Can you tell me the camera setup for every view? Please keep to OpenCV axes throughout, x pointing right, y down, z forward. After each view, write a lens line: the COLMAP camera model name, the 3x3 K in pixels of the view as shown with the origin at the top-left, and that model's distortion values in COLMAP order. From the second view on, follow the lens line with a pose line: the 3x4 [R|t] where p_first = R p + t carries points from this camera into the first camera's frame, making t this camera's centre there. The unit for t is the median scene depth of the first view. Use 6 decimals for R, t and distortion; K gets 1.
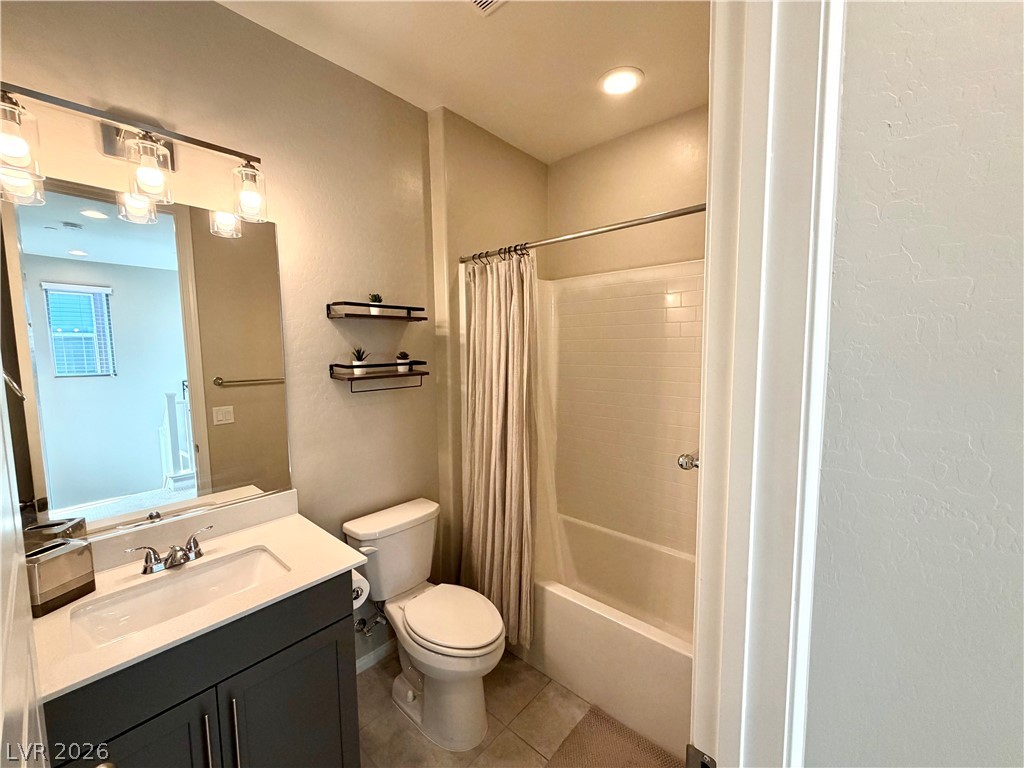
lens RADIAL K [[410.2, 0, 512.0], [0, 410.2, 384.0], [0, 0, 1]] dist [0.001671, 0.000184]
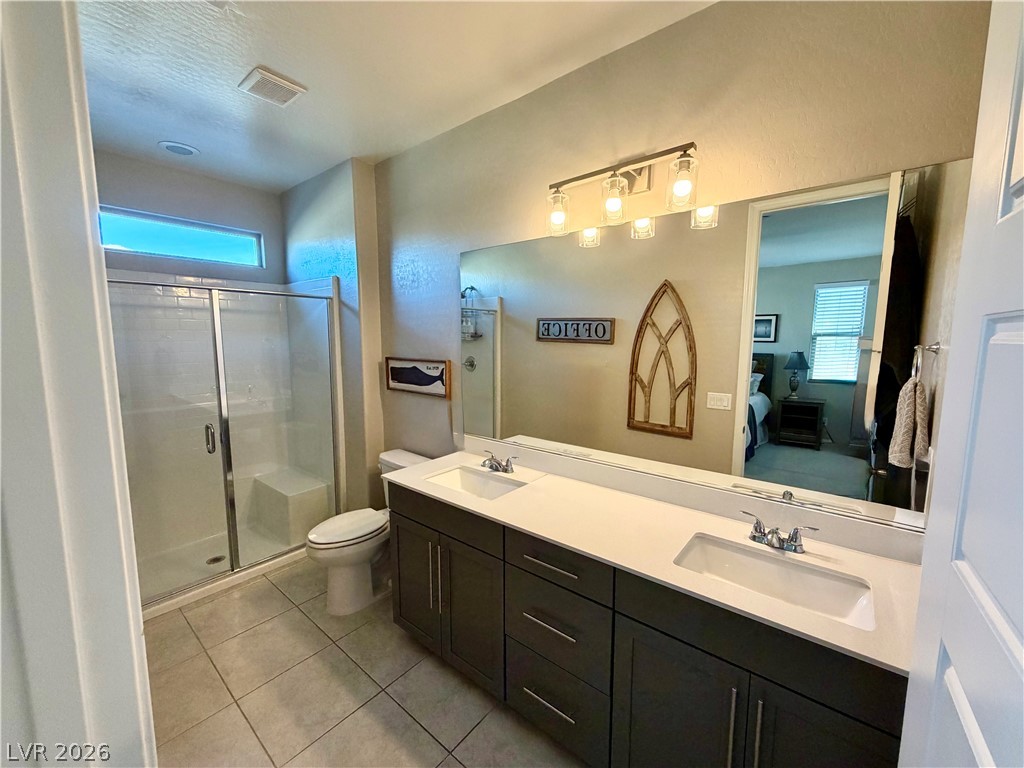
lens RADIAL K [[411.2, 0, 509.0], [0, 411.2, 383.8], [0, 0, 1]] dist [0.000025, -0.000089]
pose [[0.004282, 0.105796, -0.994379, 0.350168], [-0.101801, 0.989268, 0.104814, -0.026364], [0.994796, 0.100780, 0.015006, 0.490316]]
